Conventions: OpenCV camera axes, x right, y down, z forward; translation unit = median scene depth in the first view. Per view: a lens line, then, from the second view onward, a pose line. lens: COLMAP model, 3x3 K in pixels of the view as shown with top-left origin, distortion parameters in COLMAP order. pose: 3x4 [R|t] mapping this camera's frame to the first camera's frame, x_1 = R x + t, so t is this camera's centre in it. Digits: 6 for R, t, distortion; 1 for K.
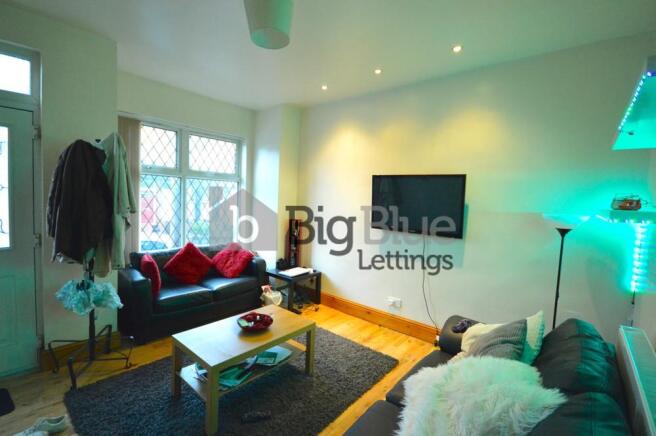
lens RADIAL K [[294.2, 0, 328.0], [0, 294.2, 218.0], [0, 0, 1]] dist [0.000494, -0.010601]
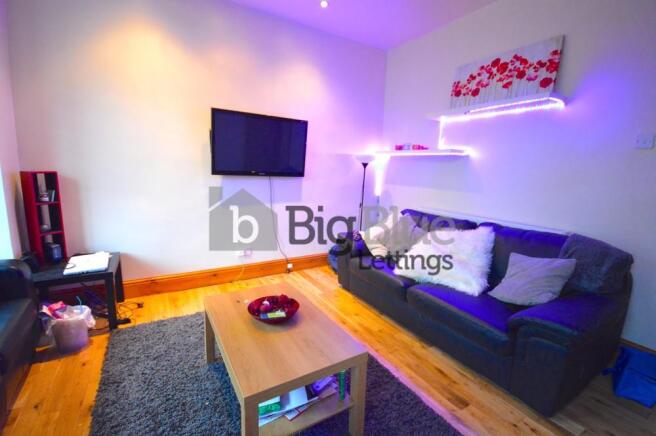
lens RADIAL K [[294.2, 0, 328.0], [0, 294.2, 218.0], [0, 0, 1]] dist [0.000494, -0.010601]
pose [[0.313496, -0.199091, 0.928484, -0.550878], [0.040056, 0.979677, 0.196544, 0.003744], [-0.948744, -0.024424, 0.315100, 0.445655]]
